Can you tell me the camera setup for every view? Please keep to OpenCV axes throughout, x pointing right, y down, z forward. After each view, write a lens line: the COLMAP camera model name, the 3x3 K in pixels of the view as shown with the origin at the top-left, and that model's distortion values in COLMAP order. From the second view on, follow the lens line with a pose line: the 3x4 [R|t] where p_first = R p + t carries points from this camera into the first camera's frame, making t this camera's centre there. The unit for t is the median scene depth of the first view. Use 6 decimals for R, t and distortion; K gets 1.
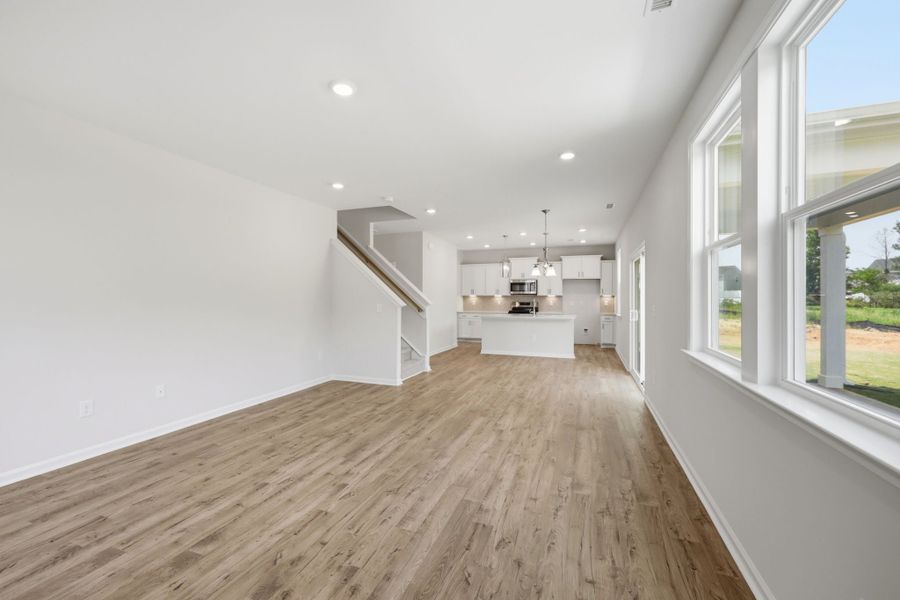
lens RADIAL K [[365.0, 0, 450.8], [0, 365.0, 297.7], [0, 0, 1]] dist [0.000752, 0.000133]
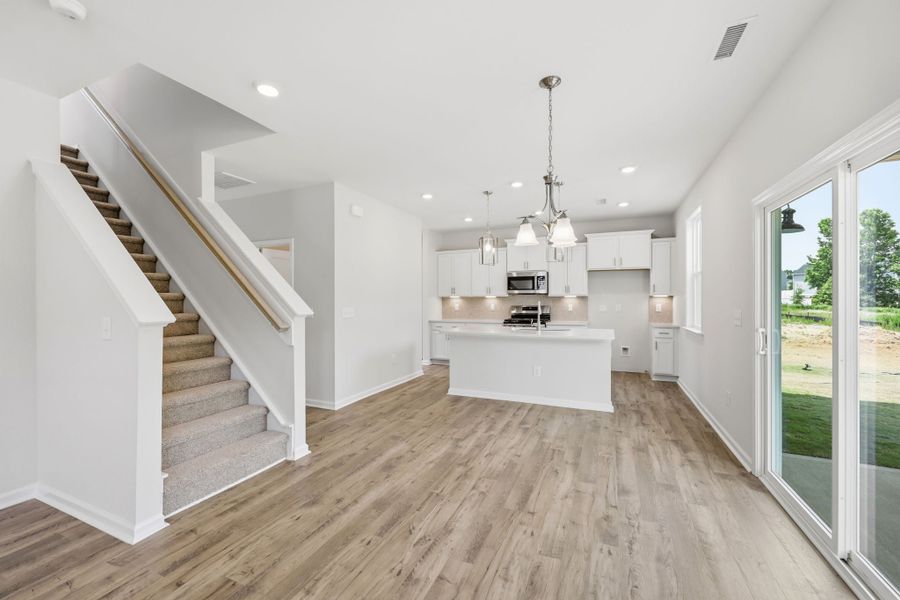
lens RADIAL K [[362.9, 0, 450.3], [0, 362.9, 301.8], [0, 0, 1]] dist [0.000256, 0.000023]
pose [[0.998332, -0.004492, -0.057567, 0.129641], [0.004899, 0.999964, 0.006931, -0.001193], [0.057534, -0.007202, 0.998318, 0.447539]]
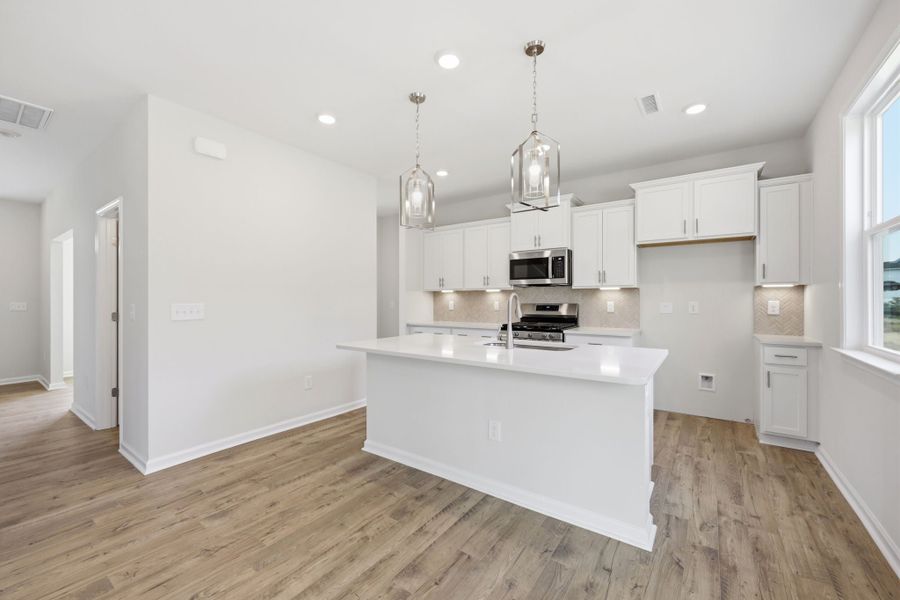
lens RADIAL K [[362.0, 0, 450.0], [0, 362.0, 300.0], [0, 0, 1]] dist [-0.000532, 0.000065]
pose [[0.965019, -0.003318, -0.262160, 0.275284], [0.004188, 0.999987, 0.002758, 0.007894], [0.262148, -0.003759, 0.965020, 0.740031]]
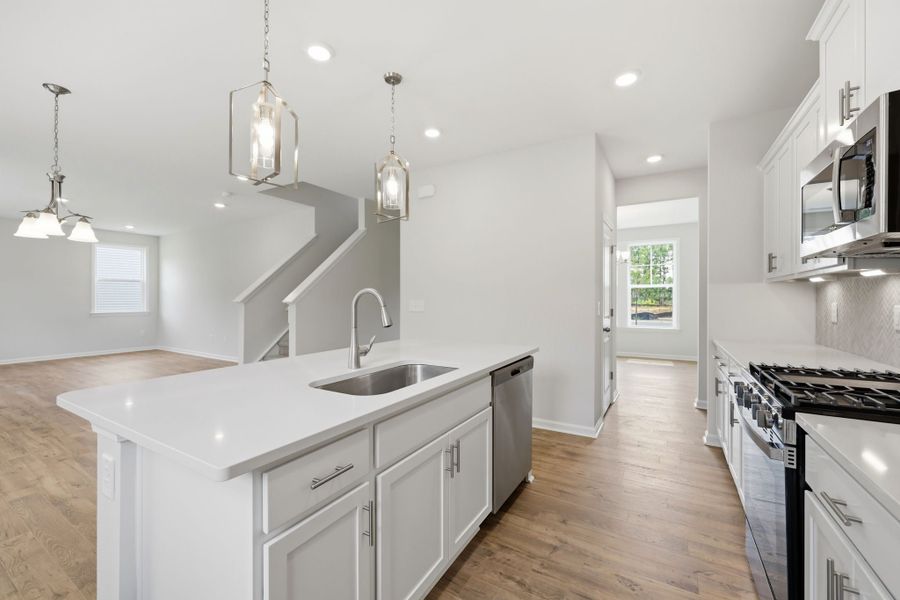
lens RADIAL K [[362.0, 0, 450.0], [0, 362.0, 300.0], [0, 0, 1]] dist [-0.000532, 0.000065]
pose [[-0.175111, 0.009796, -0.984500, 0.452681], [0.002190, 0.999952, 0.009560, 0.005190], [0.984546, -0.000482, -0.175124, 1.158632]]
